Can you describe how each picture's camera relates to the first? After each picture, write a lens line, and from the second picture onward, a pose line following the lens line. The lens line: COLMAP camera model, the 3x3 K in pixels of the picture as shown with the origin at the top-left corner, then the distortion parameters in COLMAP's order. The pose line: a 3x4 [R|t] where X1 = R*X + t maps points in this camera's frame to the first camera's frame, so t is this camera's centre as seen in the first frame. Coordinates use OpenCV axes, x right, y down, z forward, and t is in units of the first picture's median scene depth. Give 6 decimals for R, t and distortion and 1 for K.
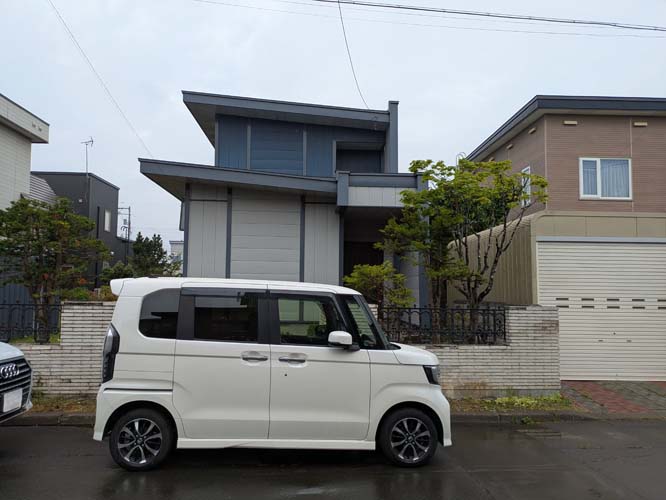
lens RADIAL K [[489.2, 0, 337.2], [0, 489.2, 249.0], [0, 0, 1]] dist [-0.003595, -0.003062]
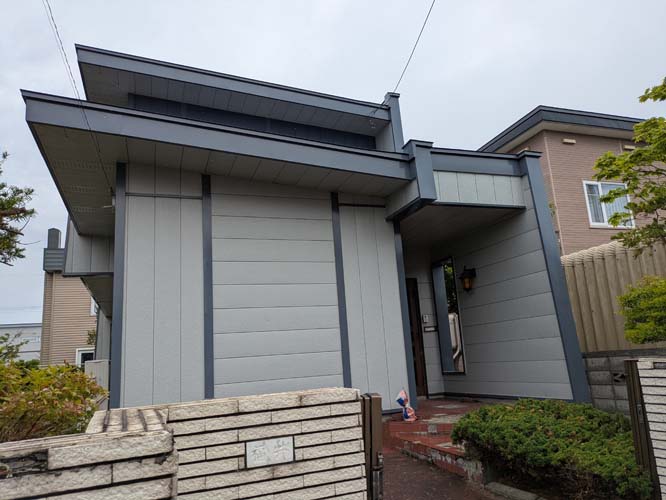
lens RADIAL K [[489.2, 0, 337.2], [0, 489.2, 249.0], [0, 0, 1]] dist [-0.003595, -0.003062]
pose [[0.948799, -0.009645, 0.315733, -0.252506], [0.058039, 0.987840, -0.144233, 0.042650], [-0.310503, 0.155173, 0.937822, 0.458931]]
